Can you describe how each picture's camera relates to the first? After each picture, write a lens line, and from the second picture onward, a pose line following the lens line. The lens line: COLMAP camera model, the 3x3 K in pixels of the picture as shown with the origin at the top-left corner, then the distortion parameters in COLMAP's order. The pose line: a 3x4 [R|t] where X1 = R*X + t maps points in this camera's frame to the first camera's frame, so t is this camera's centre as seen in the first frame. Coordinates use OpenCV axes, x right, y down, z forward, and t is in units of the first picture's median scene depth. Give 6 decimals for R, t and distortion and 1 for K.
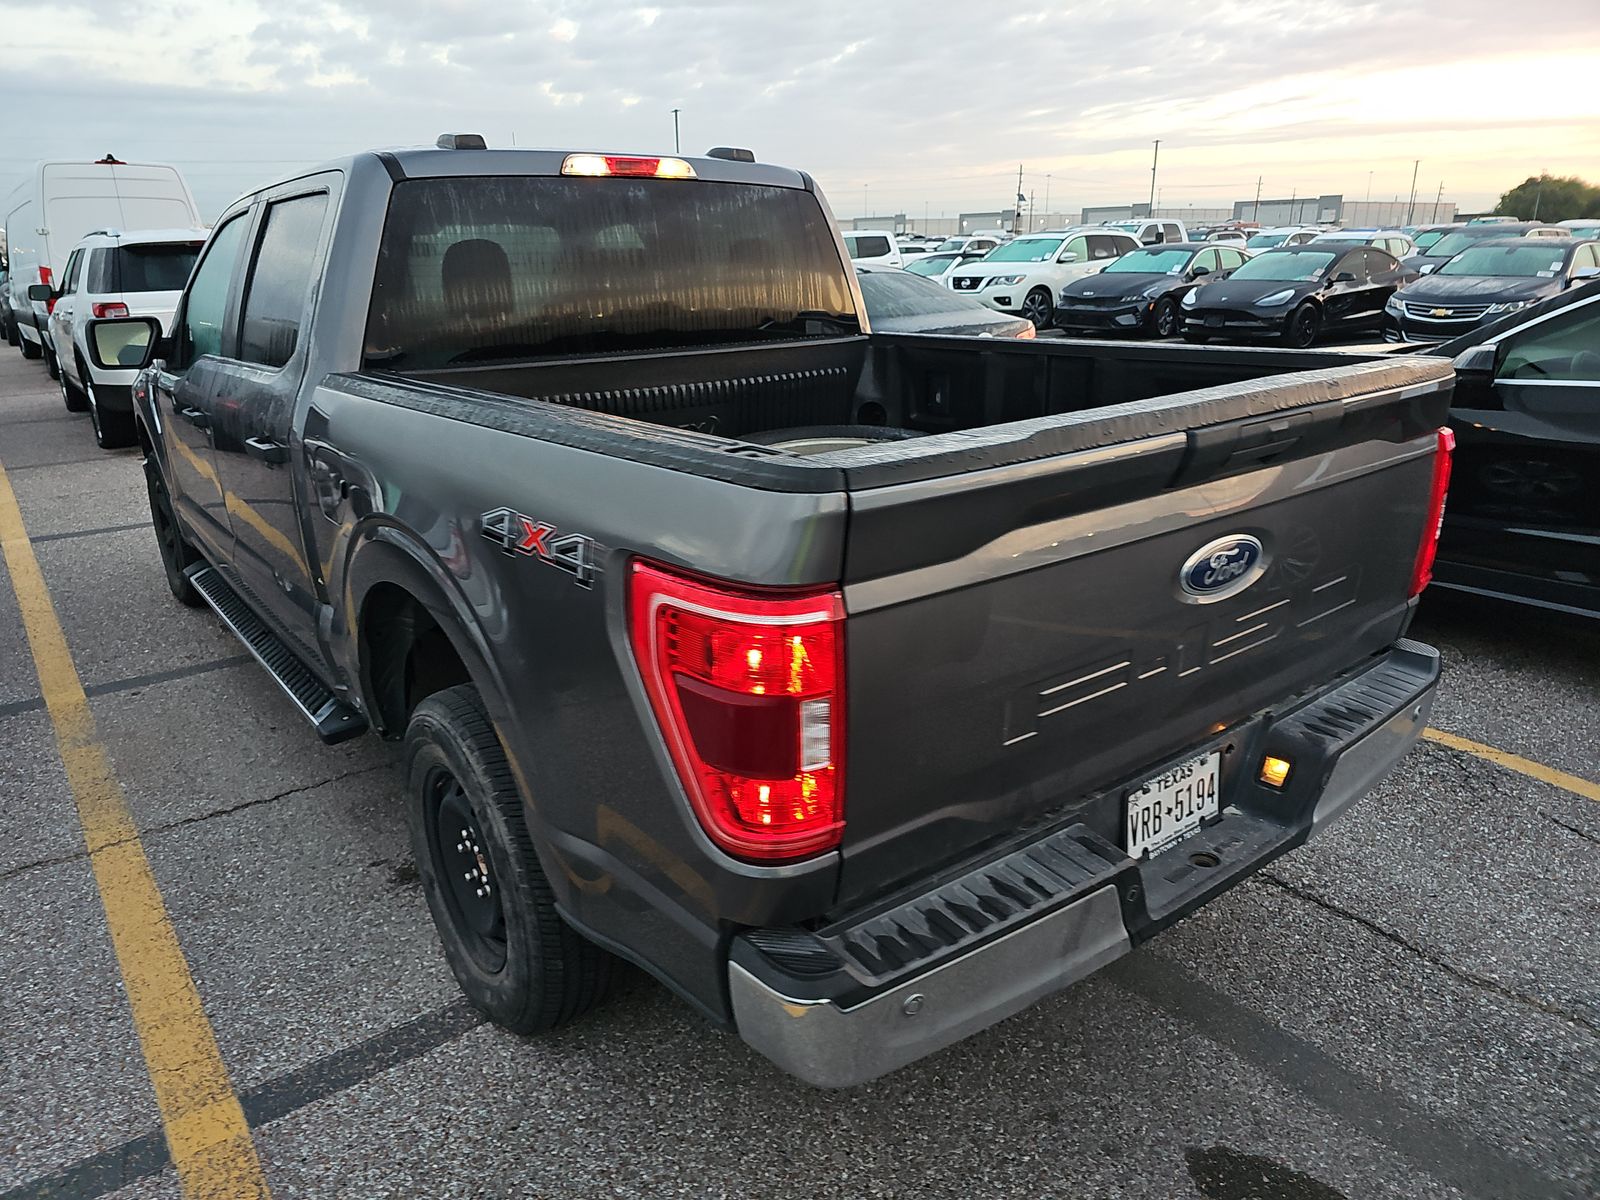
lens RADIAL K [[1076.9, 0, 798.7], [0, 1076.9, 611.2], [0, 0, 1]] dist [0.054077, -0.057466]
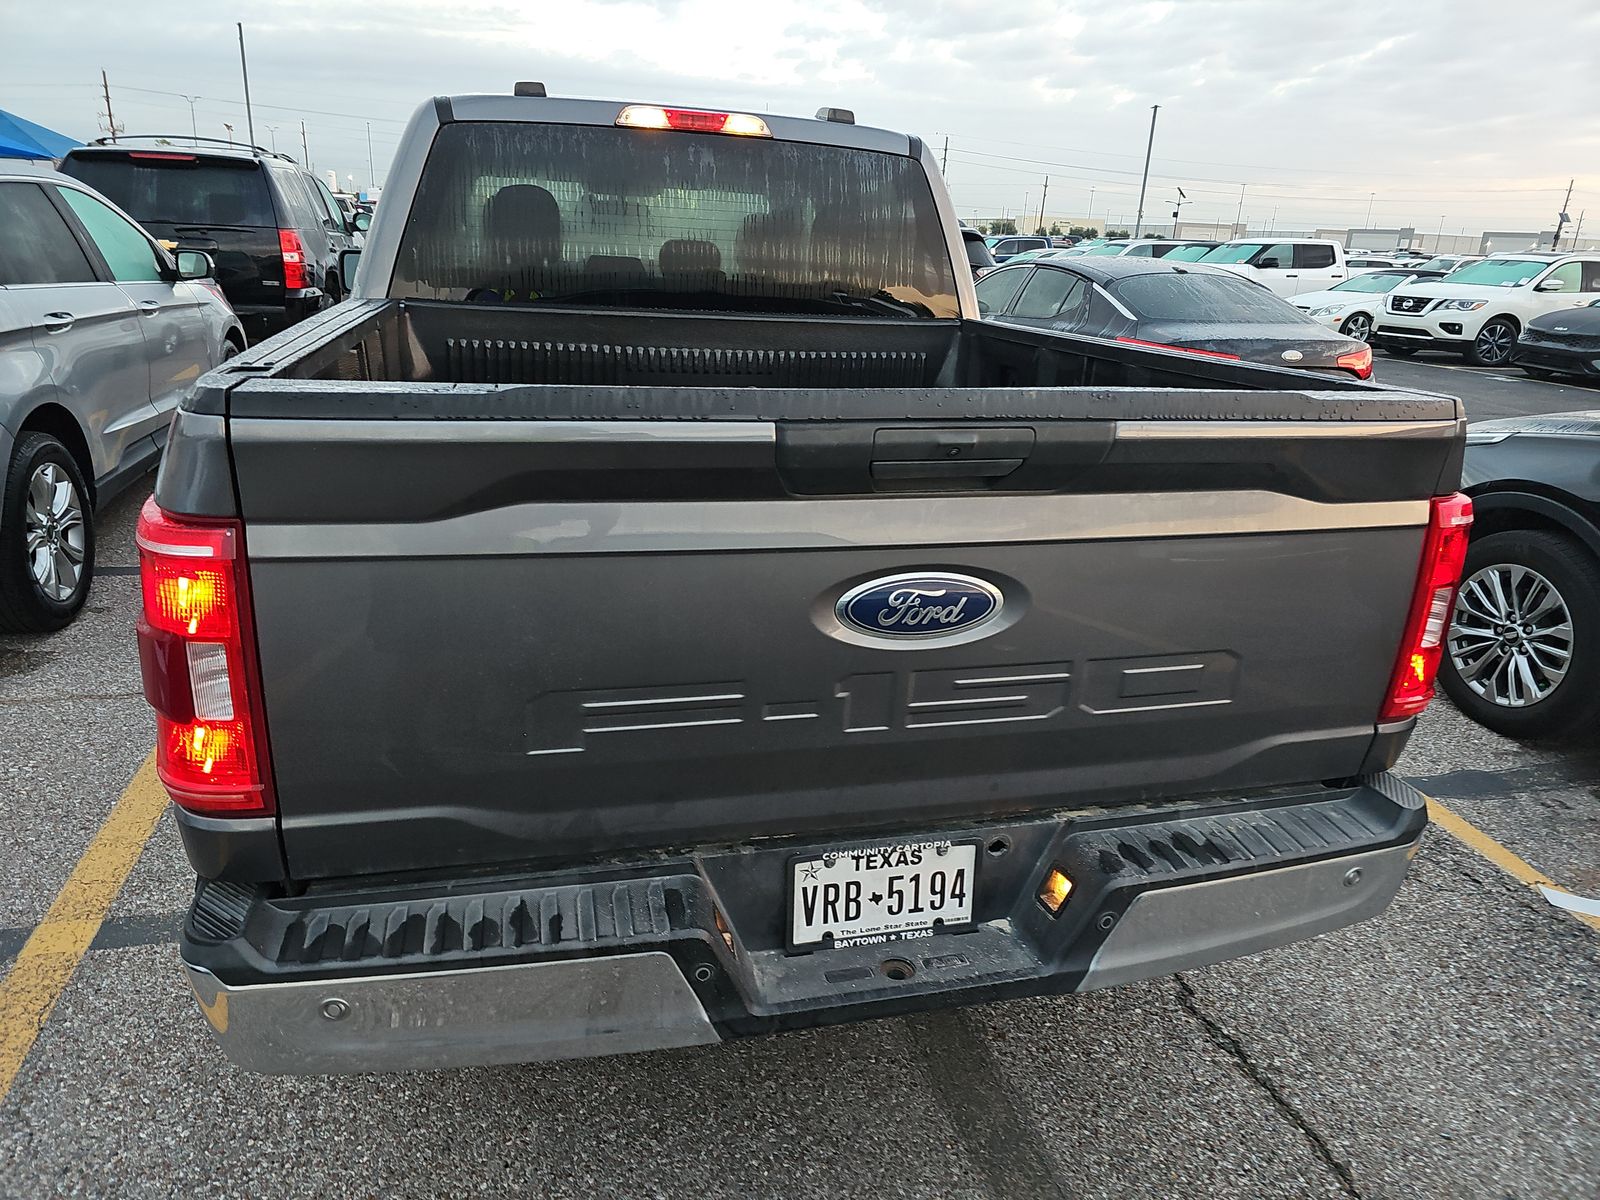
lens RADIAL K [[1076.9, 0, 811.7], [0, 1076.9, 601.8], [0, 0, 1]] dist [0.054077, -0.057466]
pose [[0.917808, 0.182590, -0.352546, 0.371539], [-0.184493, 0.982420, 0.028509, -0.033616], [0.351554, 0.038877, 0.935360, 0.145980]]
